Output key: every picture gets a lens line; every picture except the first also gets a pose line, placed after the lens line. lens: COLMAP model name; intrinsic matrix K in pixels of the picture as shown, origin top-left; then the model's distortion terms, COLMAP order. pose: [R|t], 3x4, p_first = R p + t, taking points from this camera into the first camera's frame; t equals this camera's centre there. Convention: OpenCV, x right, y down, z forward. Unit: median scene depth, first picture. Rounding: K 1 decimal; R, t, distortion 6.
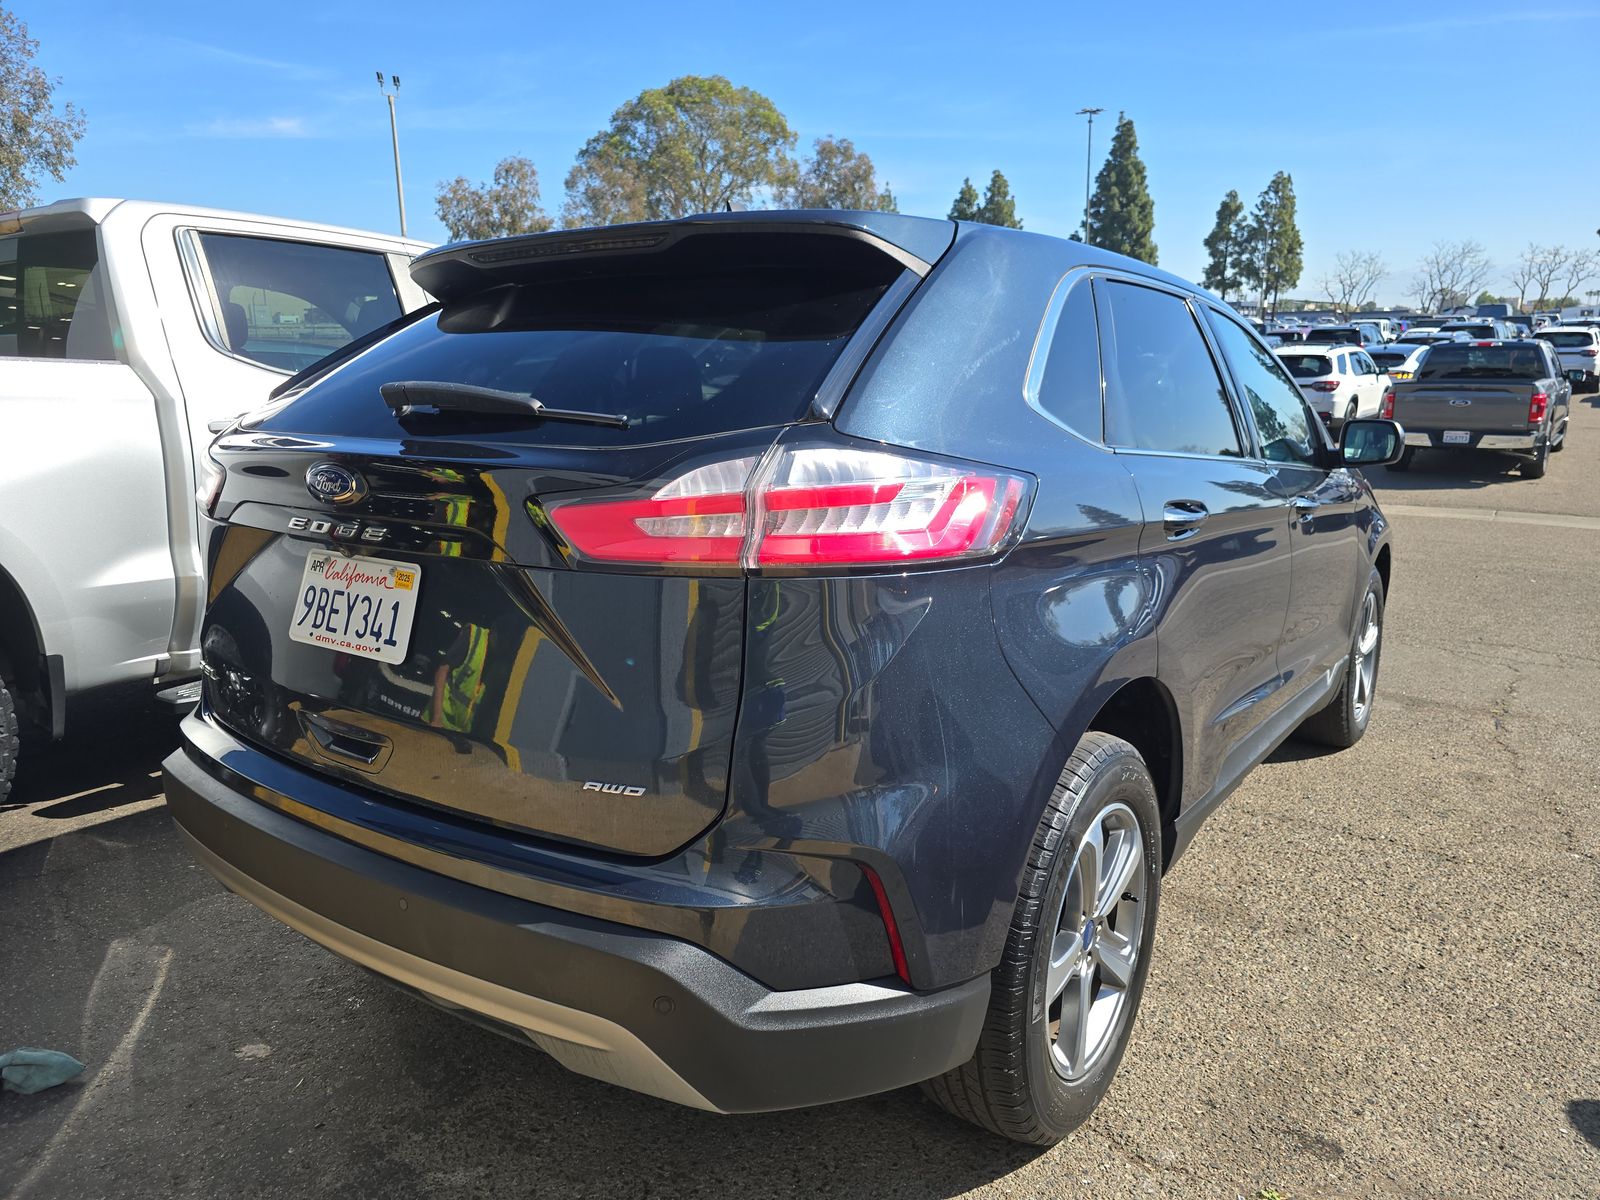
lens RADIAL K [[1096.0, 0, 797.2], [0, 1096.0, 600.4], [0, 0, 1]] dist [0.054177, -0.049945]
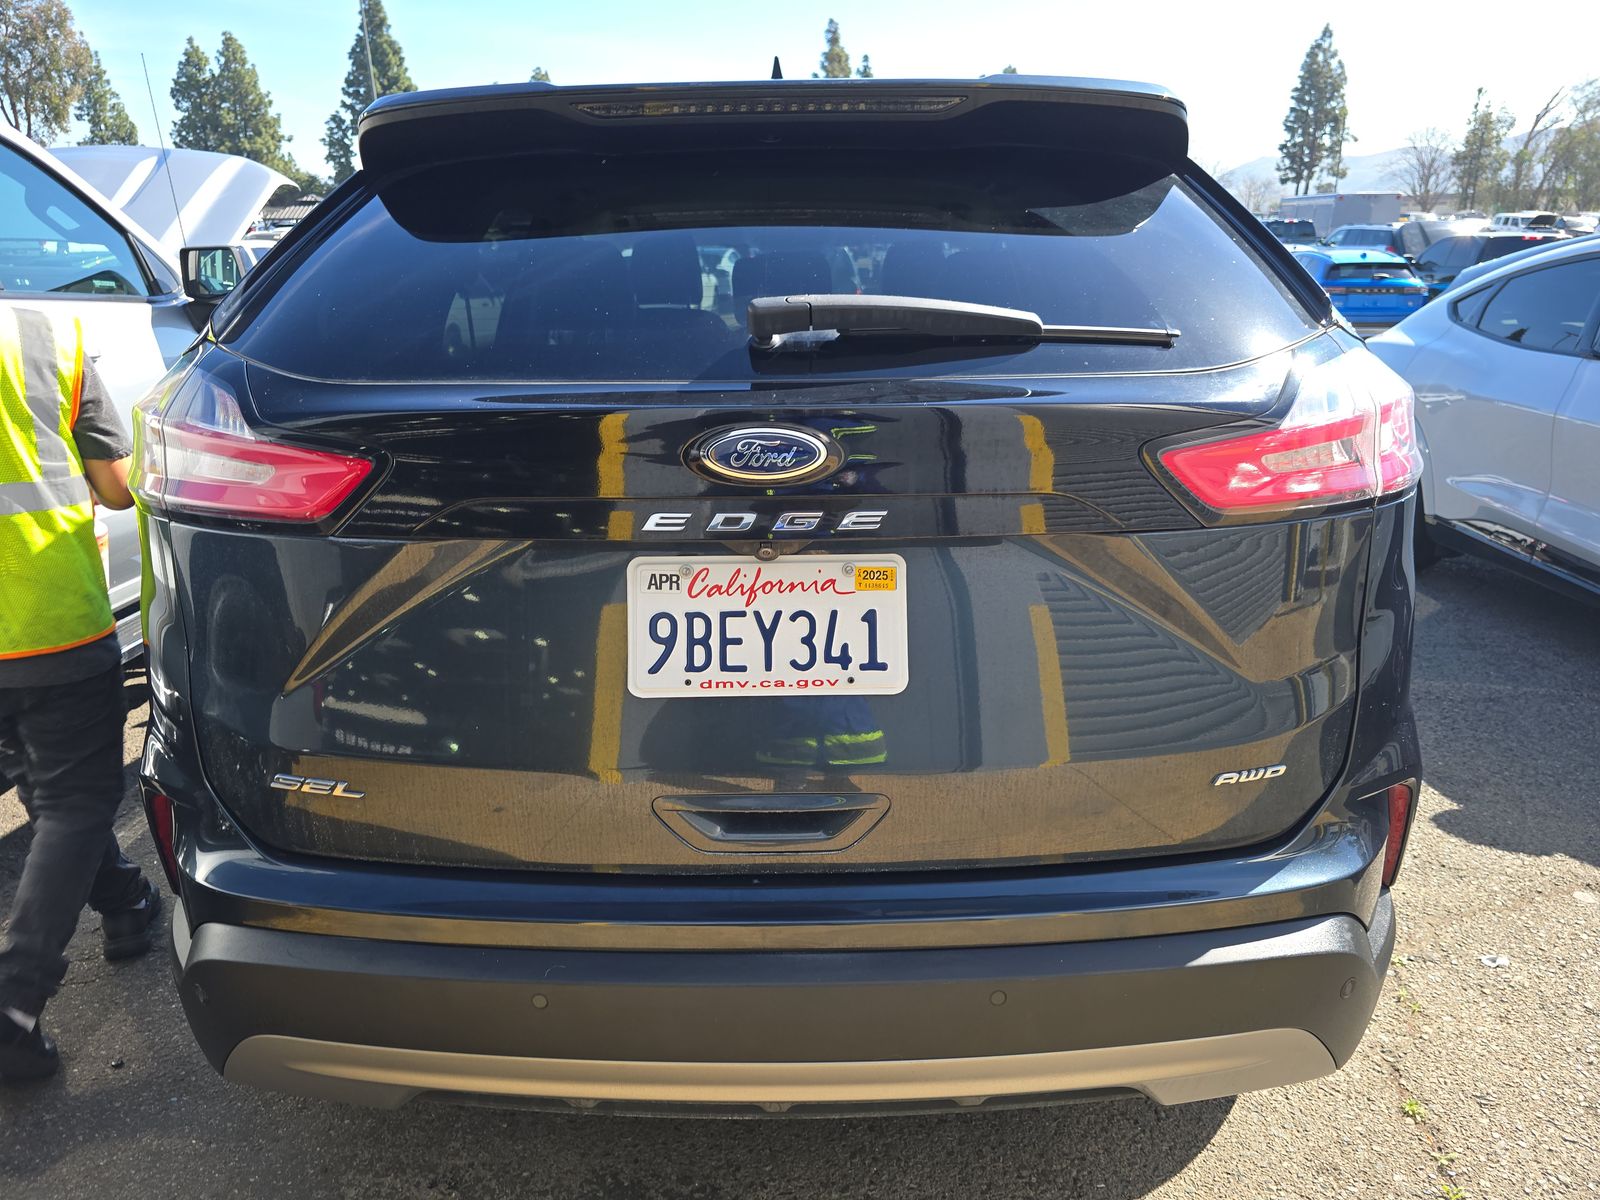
lens RADIAL K [[1096.0, 0, 792.8], [0, 1096.0, 594.0], [0, 0, 1]] dist [0.054177, -0.049945]
pose [[0.810075, -0.171294, 0.560746, -0.756559], [0.124576, 0.984820, 0.120871, -0.095802], [-0.572939, -0.028059, 0.819118, 0.416589]]
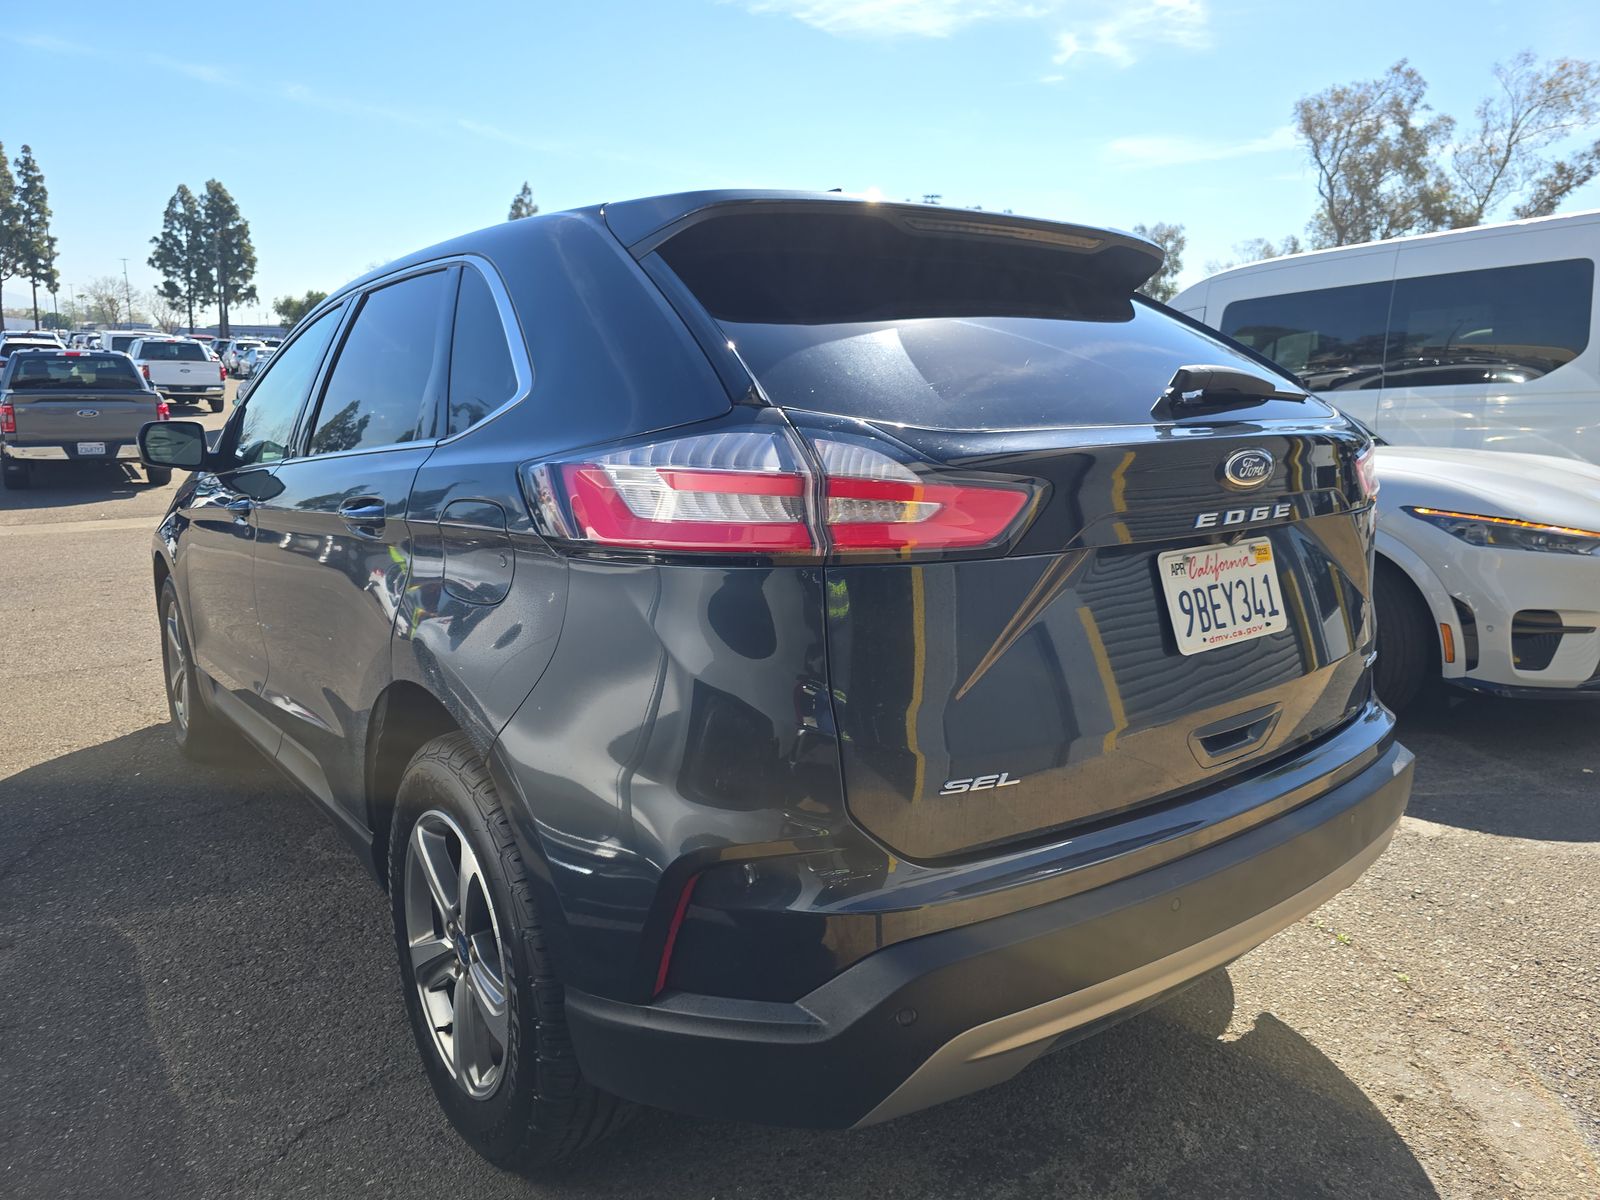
lens RADIAL K [[1096.0, 0, 798.3], [0, 1096.0, 604.6], [0, 0, 1]] dist [0.054177, -0.049945]
pose [[0.272289, -0.181123, 0.945015, -1.396673], [0.189438, 0.972993, 0.131903, -0.183015], [-0.943383, 0.143106, 0.299246, 1.043326]]
